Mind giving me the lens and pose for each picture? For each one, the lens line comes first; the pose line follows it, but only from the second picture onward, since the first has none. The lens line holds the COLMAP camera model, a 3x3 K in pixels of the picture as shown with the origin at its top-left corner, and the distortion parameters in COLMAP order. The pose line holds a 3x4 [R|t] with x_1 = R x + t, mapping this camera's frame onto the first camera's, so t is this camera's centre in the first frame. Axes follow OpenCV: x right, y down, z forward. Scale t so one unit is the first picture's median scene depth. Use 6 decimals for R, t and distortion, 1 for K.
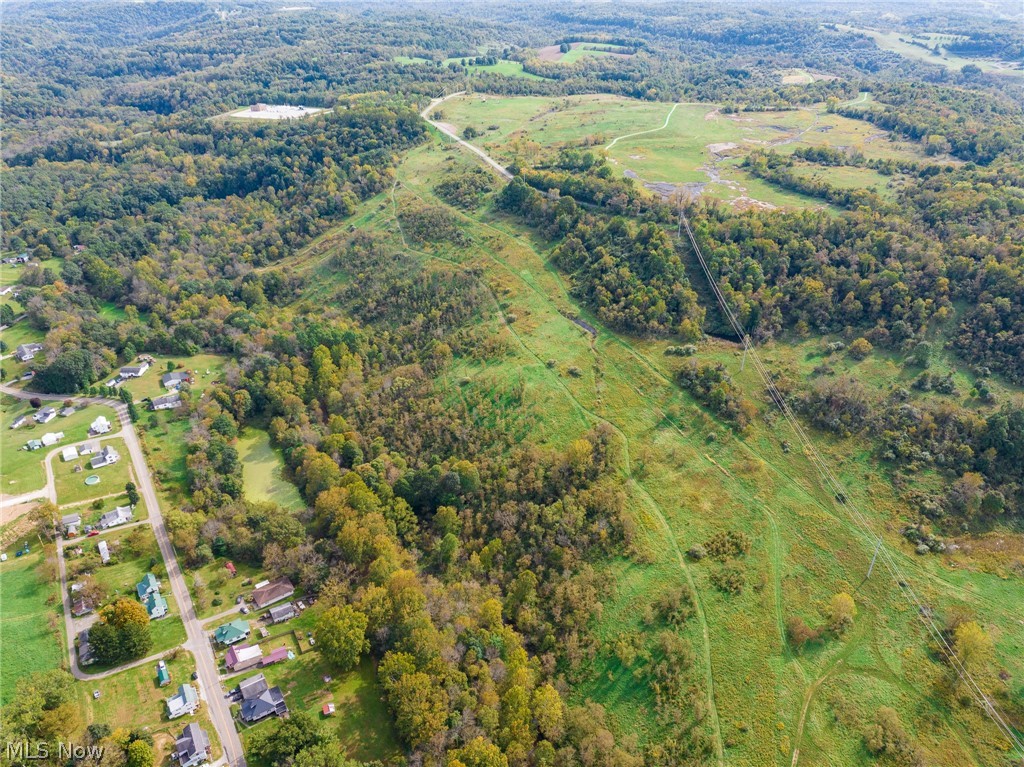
lens RADIAL K [[725.8, 0, 513.4], [0, 725.8, 378.9], [0, 0, 1]] dist [-0.045763, 0.012589]
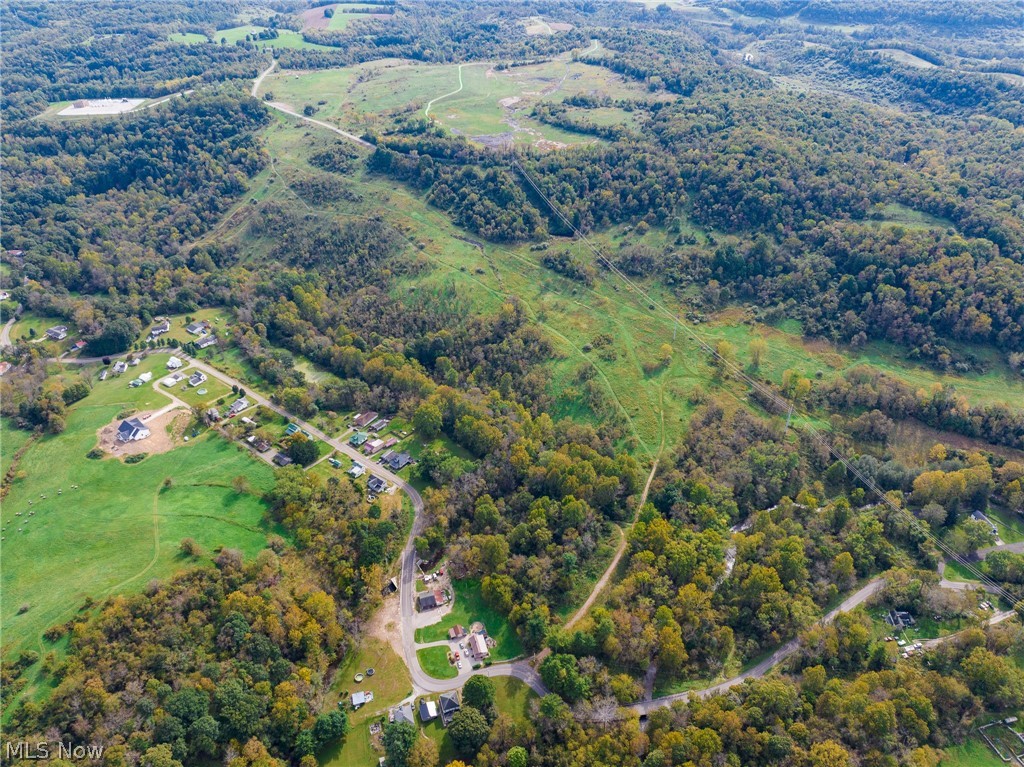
lens RADIAL K [[725.8, 0, 513.4], [0, 725.8, 378.9], [0, 0, 1]] dist [-0.045763, 0.012589]
pose [[0.934973, -0.209274, 0.286408, -0.317412], [0.186230, 0.976795, 0.105782, 0.061052], [-0.301899, -0.045566, 0.952250, -0.473049]]
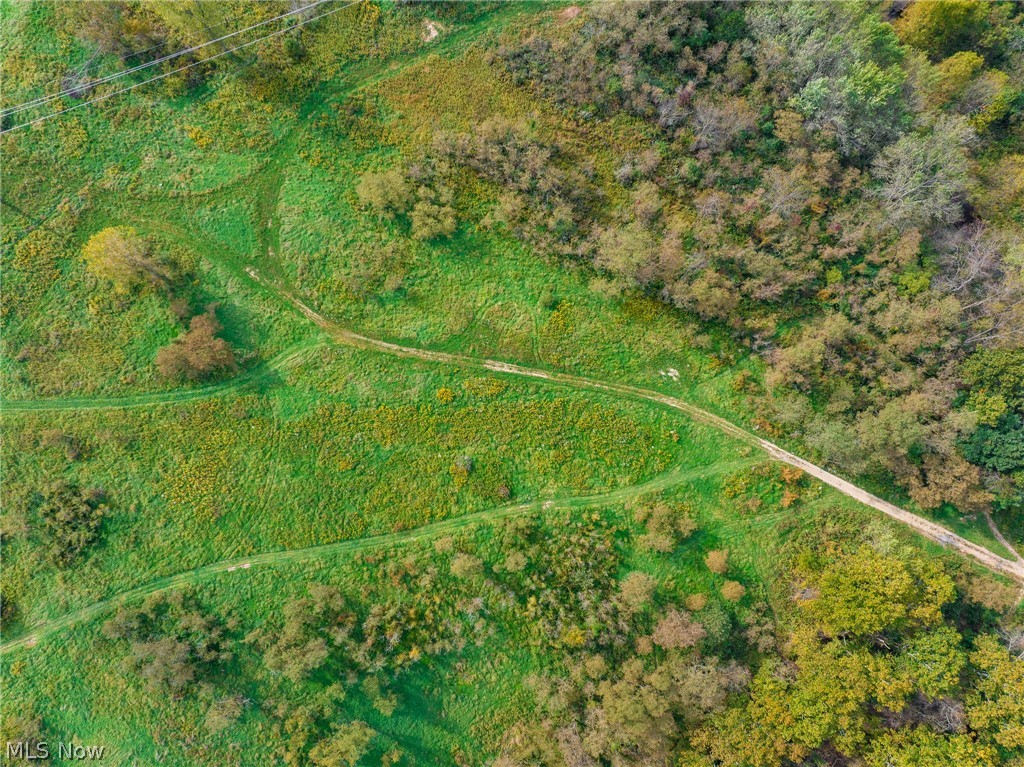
lens RADIAL K [[725.8, 0, 513.4], [0, 725.8, 378.9], [0, 0, 1]] dist [-0.045763, 0.012589]
pose [[-0.300750, -0.942592, 0.145156, 0.158699], [0.492169, -0.023027, 0.870195, 0.040841], [-0.816896, 0.333153, 0.470840, 0.385372]]
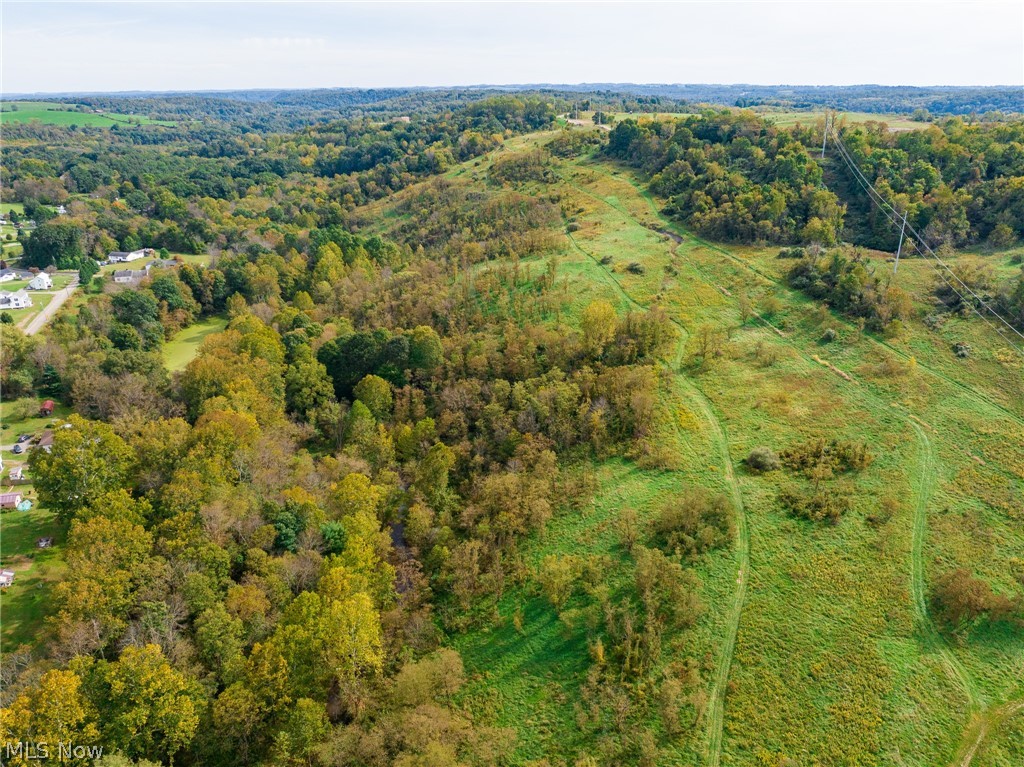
lens RADIAL K [[725.8, 0, 513.4], [0, 725.8, 378.9], [0, 0, 1]] dist [-0.045763, 0.012589]
pose [[0.967001, 0.090542, -0.238142, 0.136295], [-0.124981, 0.983107, -0.133719, 0.188061], [0.222012, 0.159070, 0.961981, 0.303600]]
